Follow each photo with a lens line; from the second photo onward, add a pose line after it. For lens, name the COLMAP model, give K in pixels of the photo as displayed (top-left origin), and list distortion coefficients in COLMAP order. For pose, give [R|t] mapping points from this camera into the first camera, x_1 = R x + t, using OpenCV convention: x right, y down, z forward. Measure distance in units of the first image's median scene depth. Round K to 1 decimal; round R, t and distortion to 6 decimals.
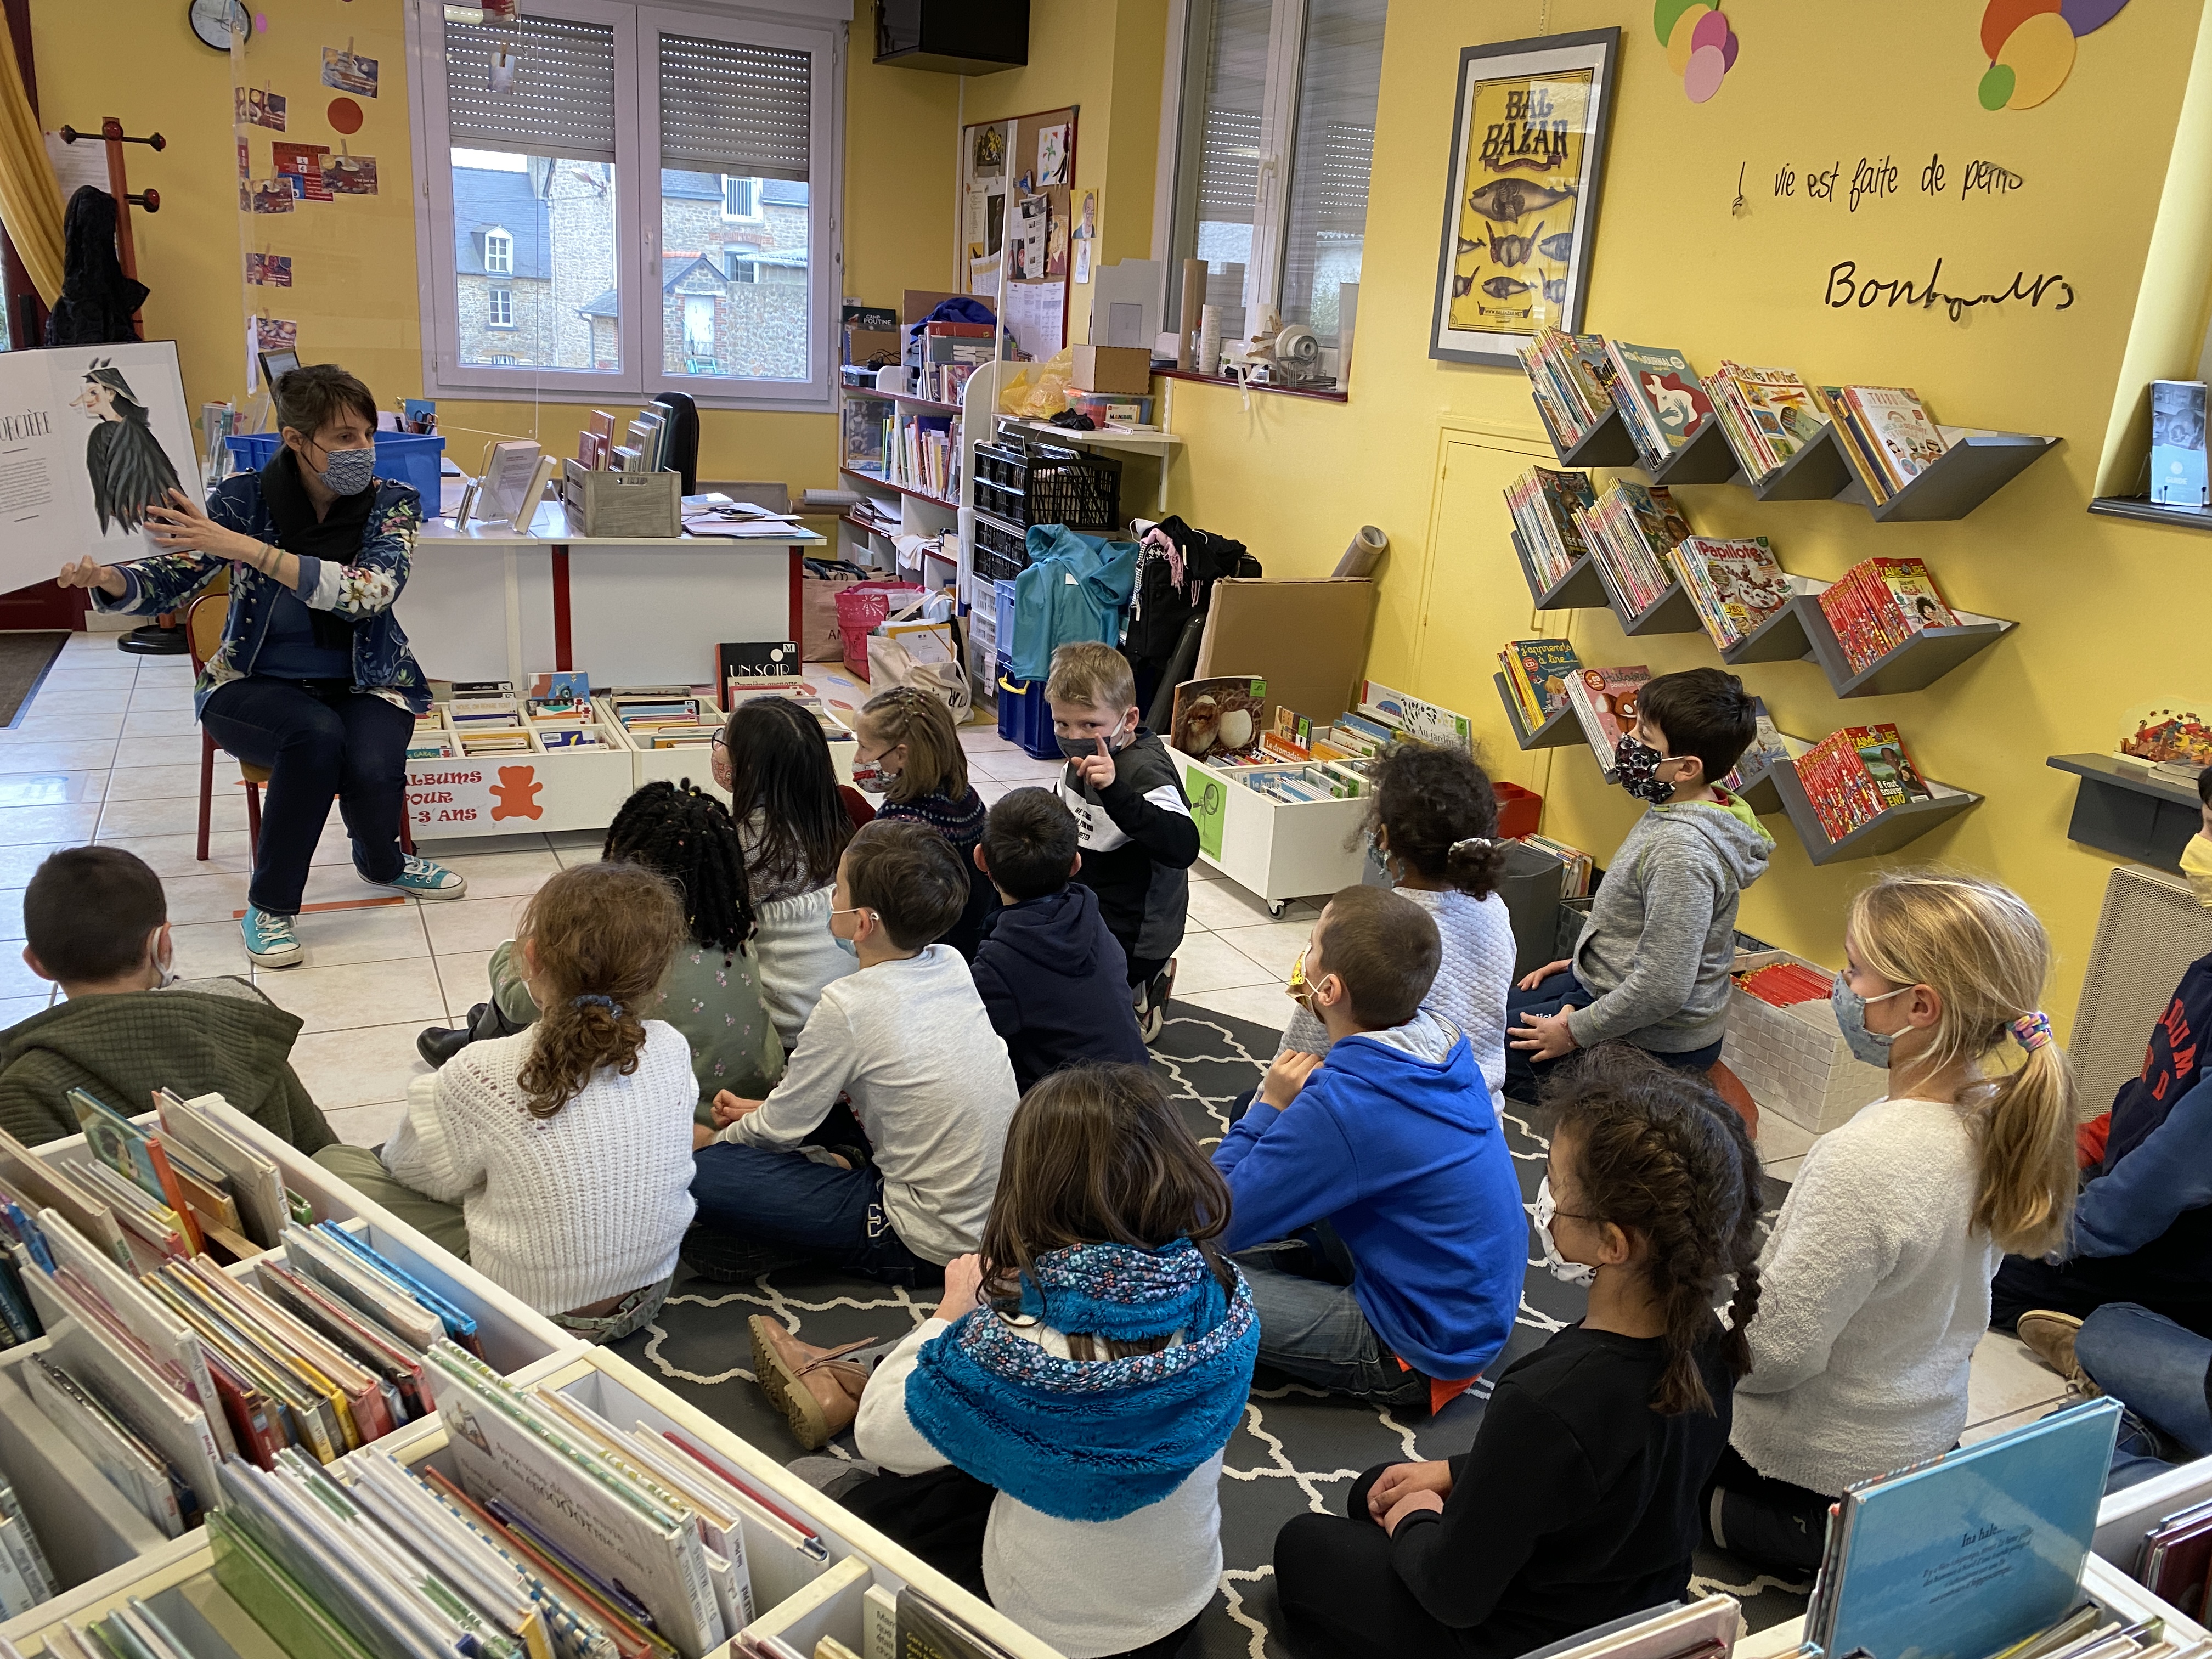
lens RADIAL K [[1682.8, 0, 1106.0], [0, 1682.8, 829.5], [0, 0, 1]] dist [-0.005110, -0.002738]
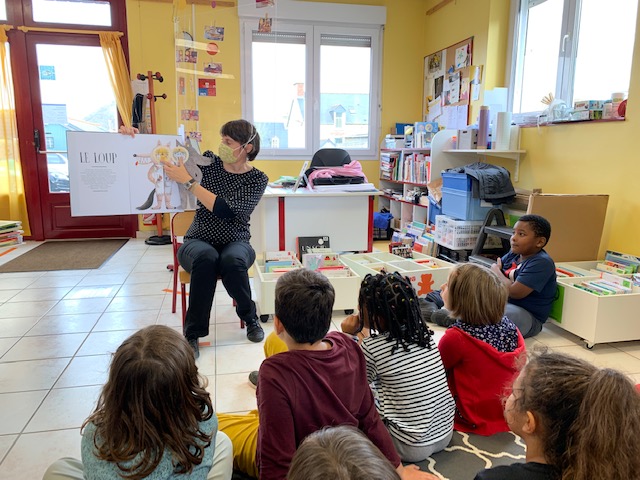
lens RADIAL K [[479.6, 0, 320.0], [0, 479.6, 240.0], [0, 0, 1]] dist [-0.093880, -0.003557]
pose [[0.970303, -0.012762, -0.241557, -0.103545], [-0.019683, 0.991131, -0.131426, -0.011954], [0.241091, 0.132278, 0.961446, 0.367435]]
